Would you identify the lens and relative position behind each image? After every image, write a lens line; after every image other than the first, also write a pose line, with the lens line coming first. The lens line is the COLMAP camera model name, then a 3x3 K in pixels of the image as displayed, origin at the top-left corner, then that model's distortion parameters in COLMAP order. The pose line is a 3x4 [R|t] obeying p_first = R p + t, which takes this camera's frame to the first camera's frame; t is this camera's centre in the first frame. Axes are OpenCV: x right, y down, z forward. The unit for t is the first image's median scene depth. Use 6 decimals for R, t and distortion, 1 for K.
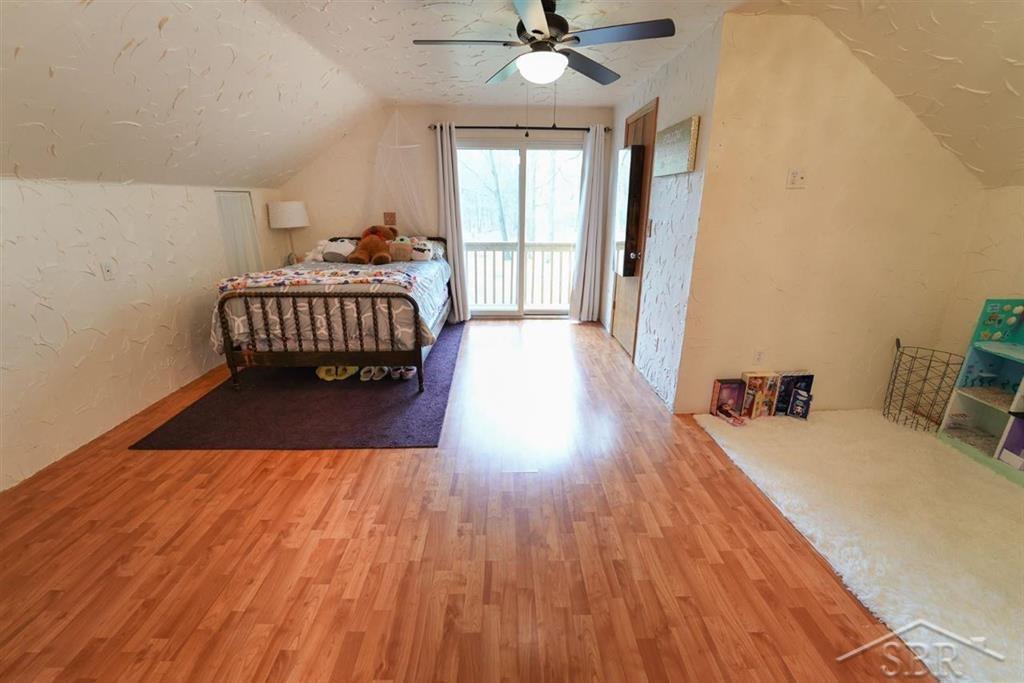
lens RADIAL K [[416.9, 0, 507.6], [0, 416.9, 340.8], [0, 0, 1]] dist [-0.024145, -0.000756]
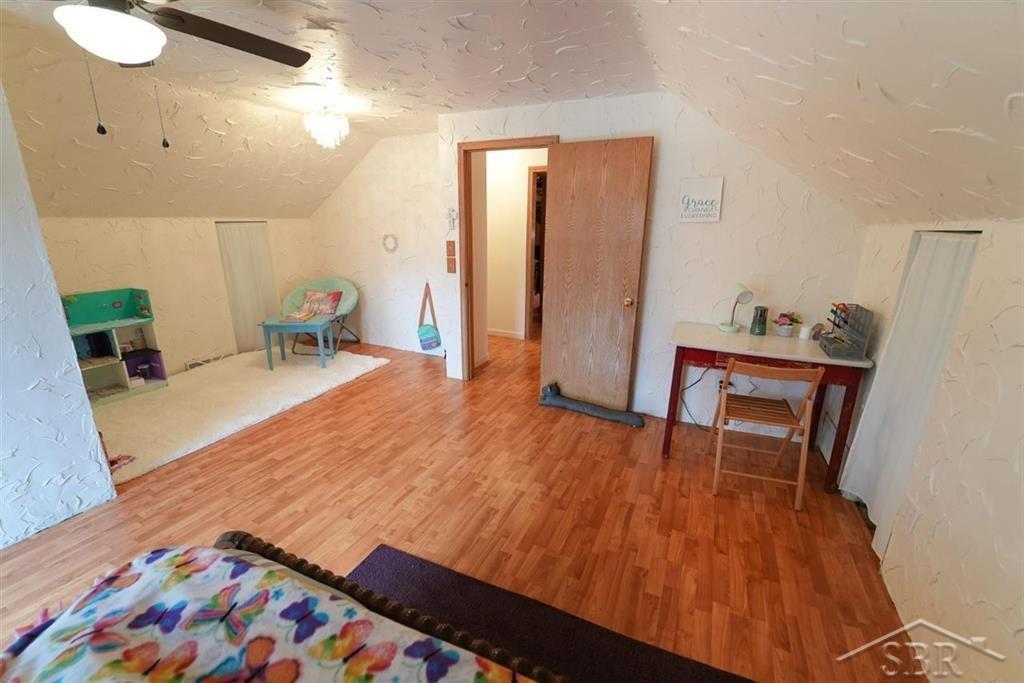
lens RADIAL K [[416.9, 0, 513.6], [0, 416.9, 339.2], [0, 0, 1]] dist [-0.024145, -0.000756]
pose [[-0.899844, -0.130918, 0.416102, -0.564513], [0.122794, 0.839301, 0.529619, -0.389920], [-0.418572, 0.527669, -0.739164, 1.058071]]
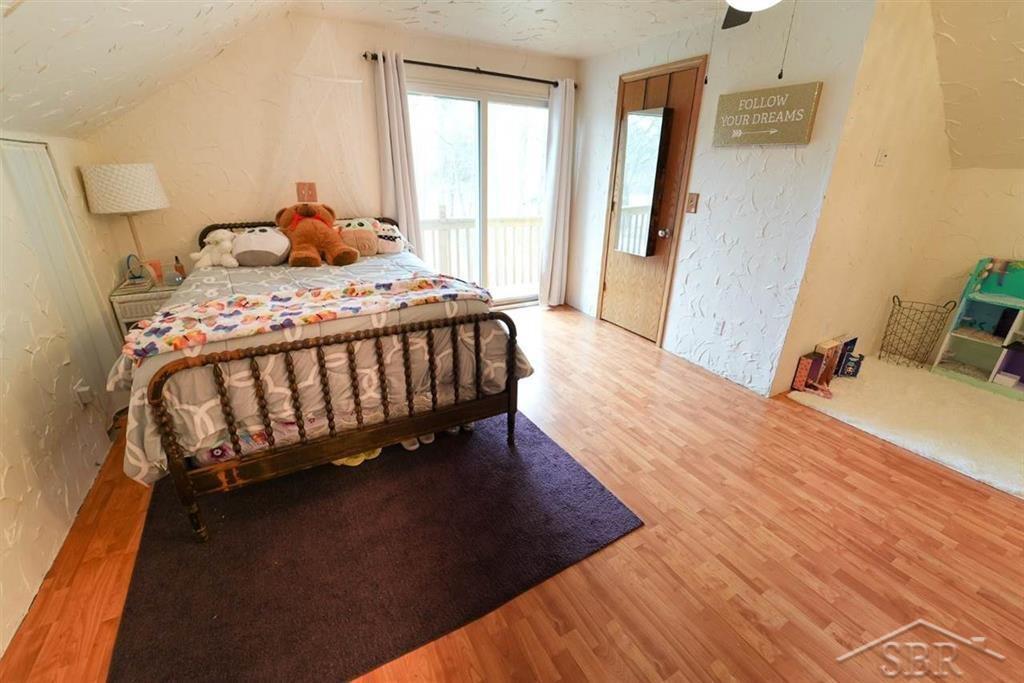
lens RADIAL K [[416.9, 0, 512.9], [0, 416.9, 341.3], [0, 0, 1]] dist [-0.024145, -0.000756]
pose [[0.880450, -0.165723, 0.444233, -0.527563], [0.131978, 0.985559, 0.106094, -0.134618], [-0.455400, -0.034781, 0.889607, 0.397885]]
